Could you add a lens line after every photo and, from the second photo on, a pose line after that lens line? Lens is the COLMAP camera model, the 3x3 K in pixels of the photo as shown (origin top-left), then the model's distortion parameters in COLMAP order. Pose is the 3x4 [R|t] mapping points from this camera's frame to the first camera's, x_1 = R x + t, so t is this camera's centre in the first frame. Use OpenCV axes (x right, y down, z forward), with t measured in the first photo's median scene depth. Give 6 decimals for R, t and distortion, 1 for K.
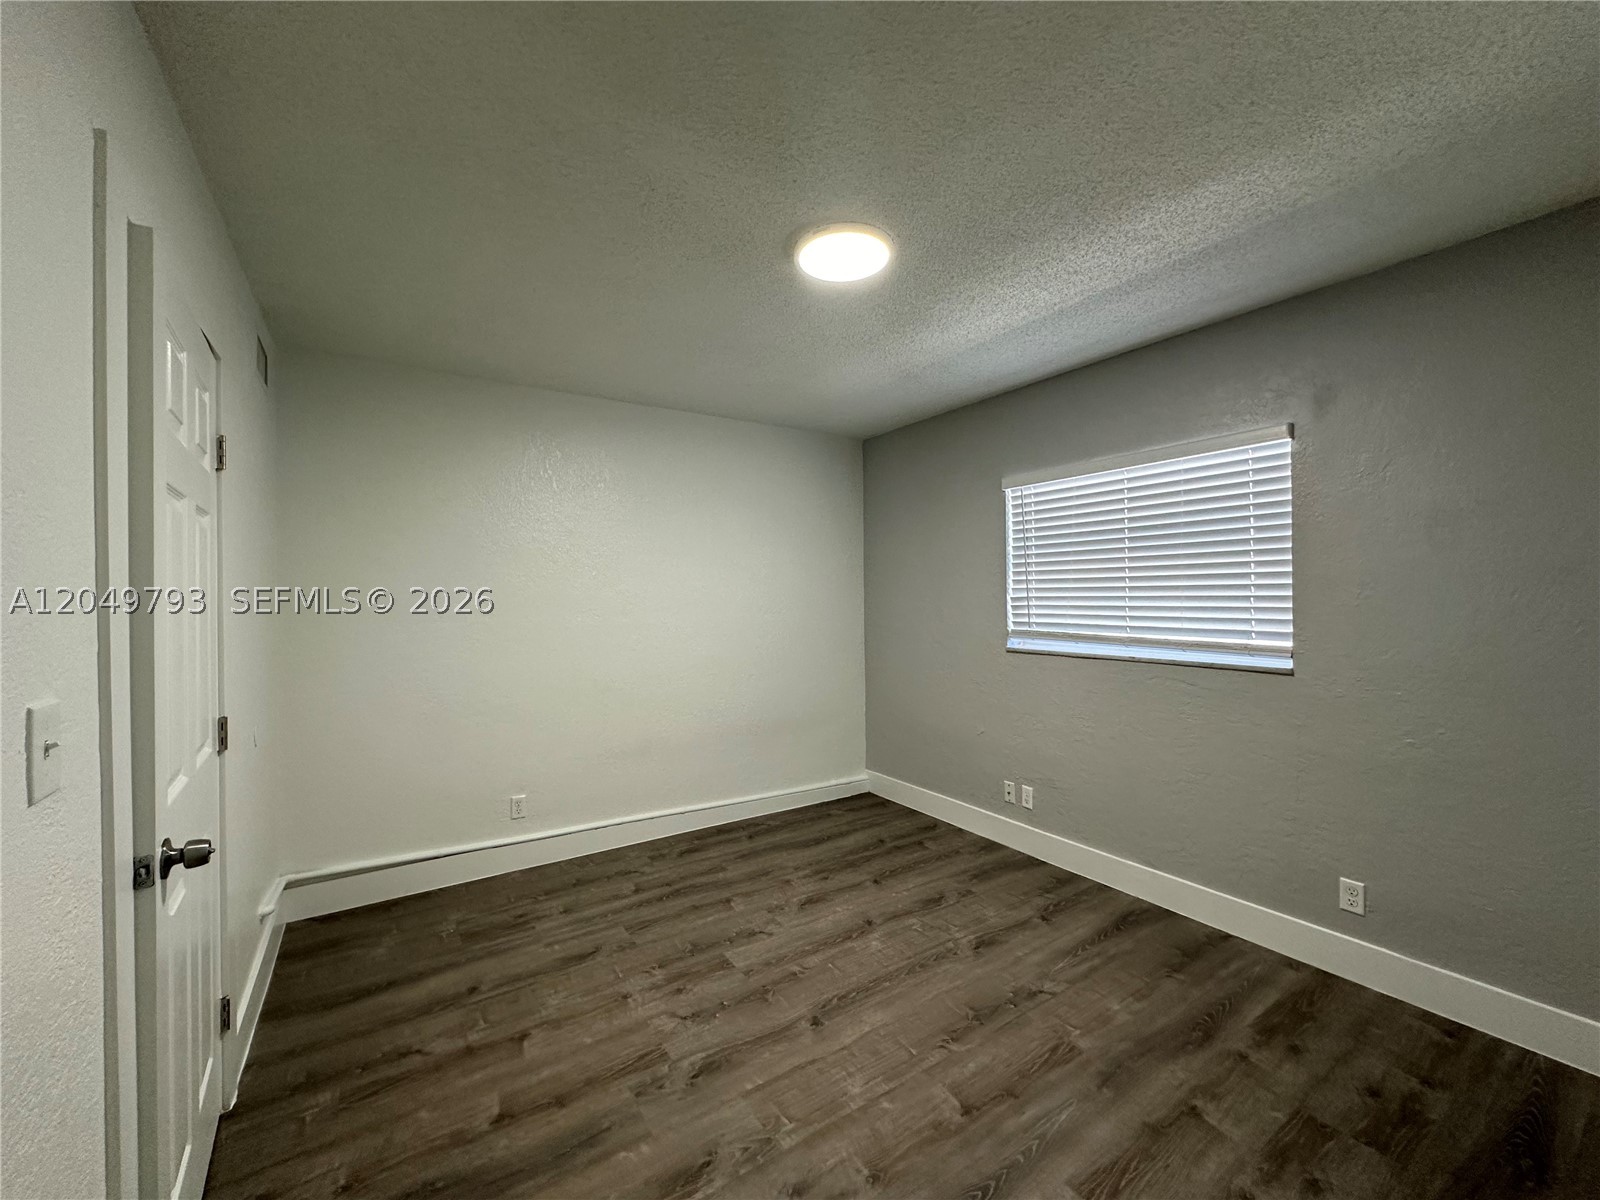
lens RADIAL K [[636.6, 0, 798.0], [0, 636.6, 597.3], [0, 0, 1]] dist [-0.002341, 0.000613]
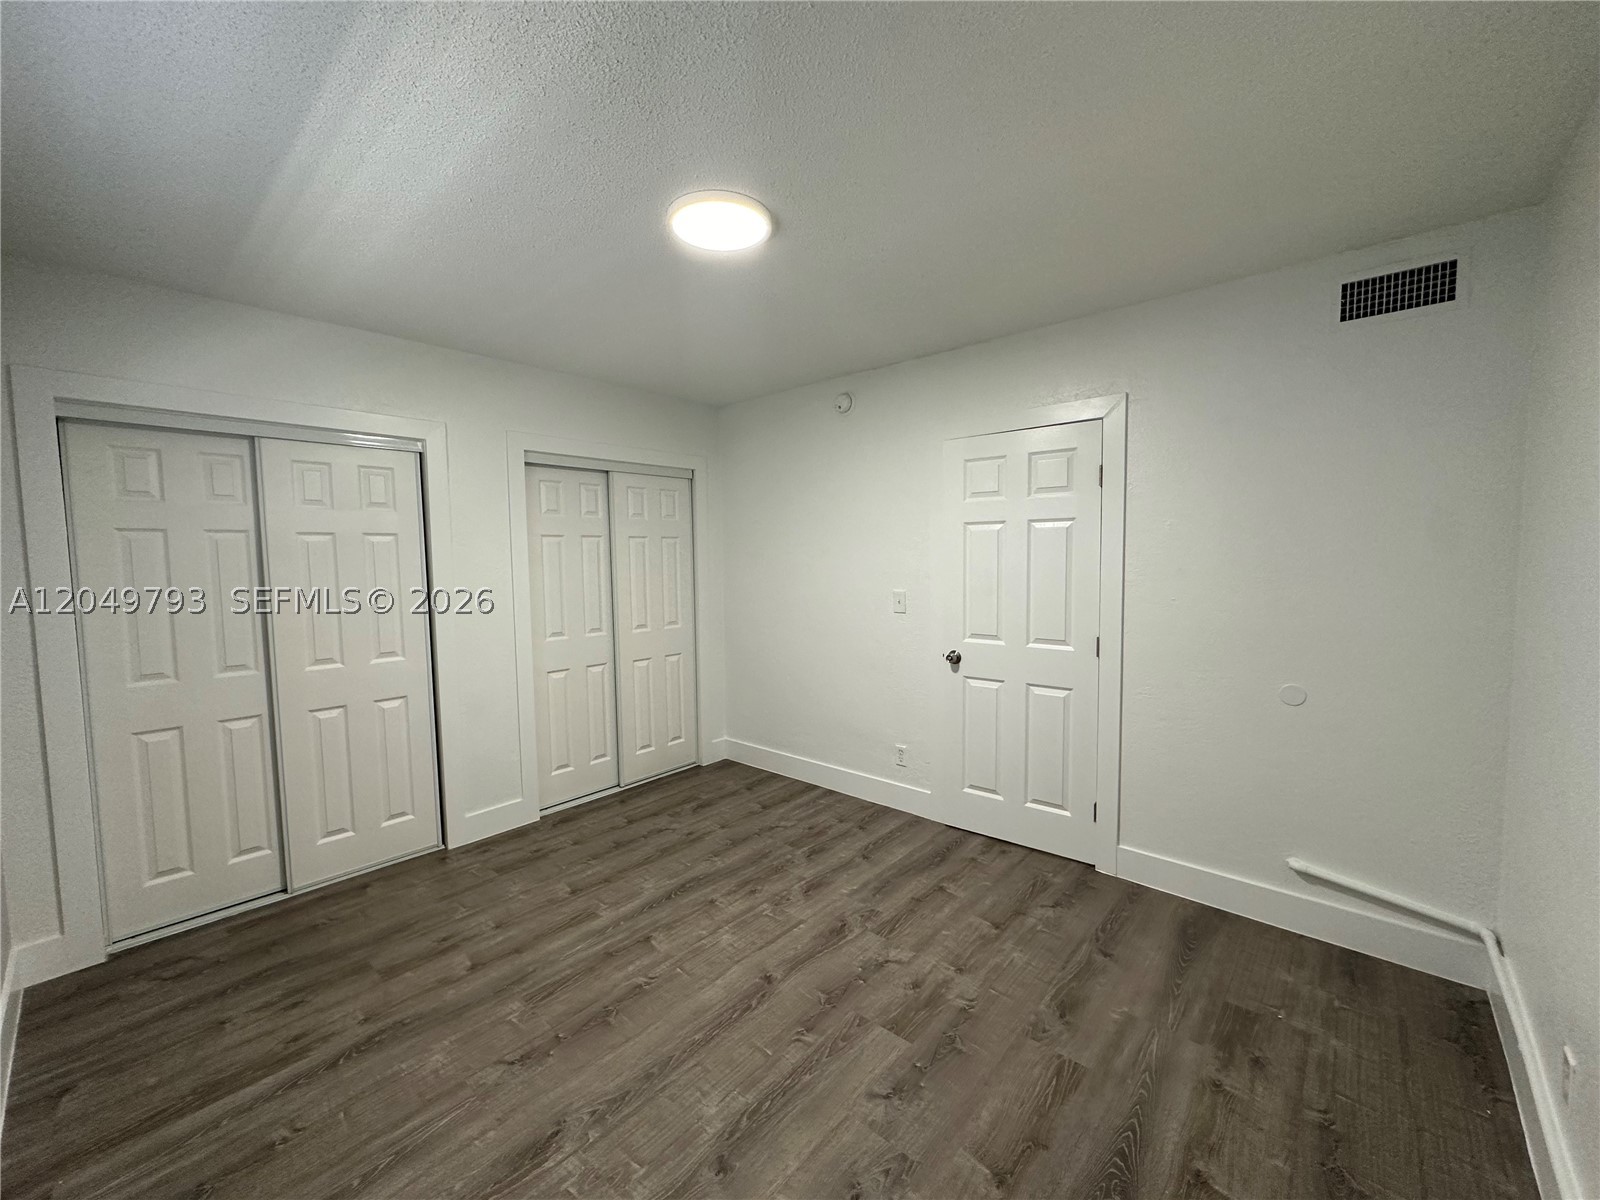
lens RADIAL K [[636.6, 0, 795.6], [0, 636.6, 599.1], [0, 0, 1]] dist [-0.002341, 0.000613]
pose [[-0.968055, 0.040552, -0.247438, 0.208599], [0.023518, 0.997169, 0.071417, -0.035749], [0.249634, 0.063316, -0.966268, 1.898720]]
